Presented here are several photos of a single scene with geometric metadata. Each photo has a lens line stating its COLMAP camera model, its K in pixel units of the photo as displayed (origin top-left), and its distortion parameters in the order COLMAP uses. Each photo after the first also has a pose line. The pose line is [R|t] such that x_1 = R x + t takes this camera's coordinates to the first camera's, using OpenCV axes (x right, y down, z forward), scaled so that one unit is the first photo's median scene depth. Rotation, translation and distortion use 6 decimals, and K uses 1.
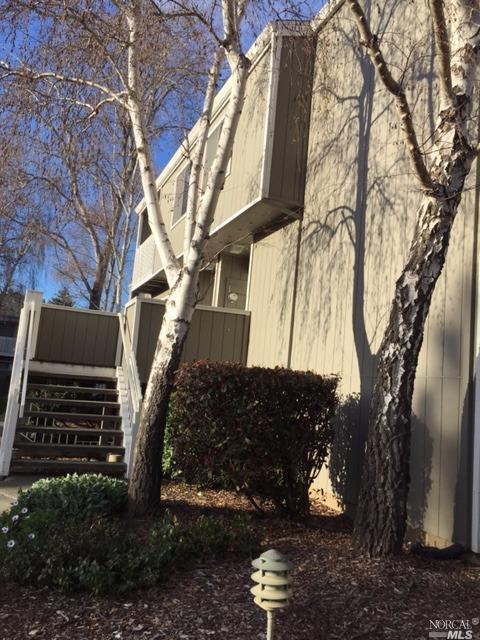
lens RADIAL K [[544.1, 0, 240.0], [0, 544.1, 320.0], [0, 0, 1]] dist [0.113751, -0.155858]
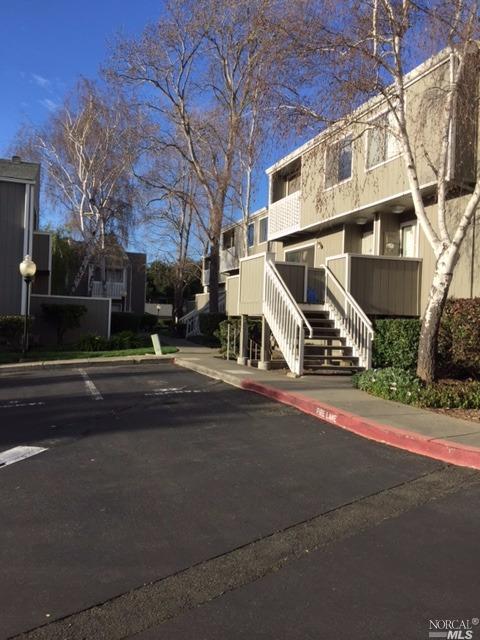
lens RADIAL K [[544.1, 0, 240.0], [0, 544.1, 320.0], [0, 0, 1]] dist [0.113751, -0.155858]
pose [[0.998123, -0.044147, -0.042438, -0.629278], [0.049140, 0.990953, 0.124886, -0.093989], [0.036540, -0.126737, 0.991263, -0.659480]]
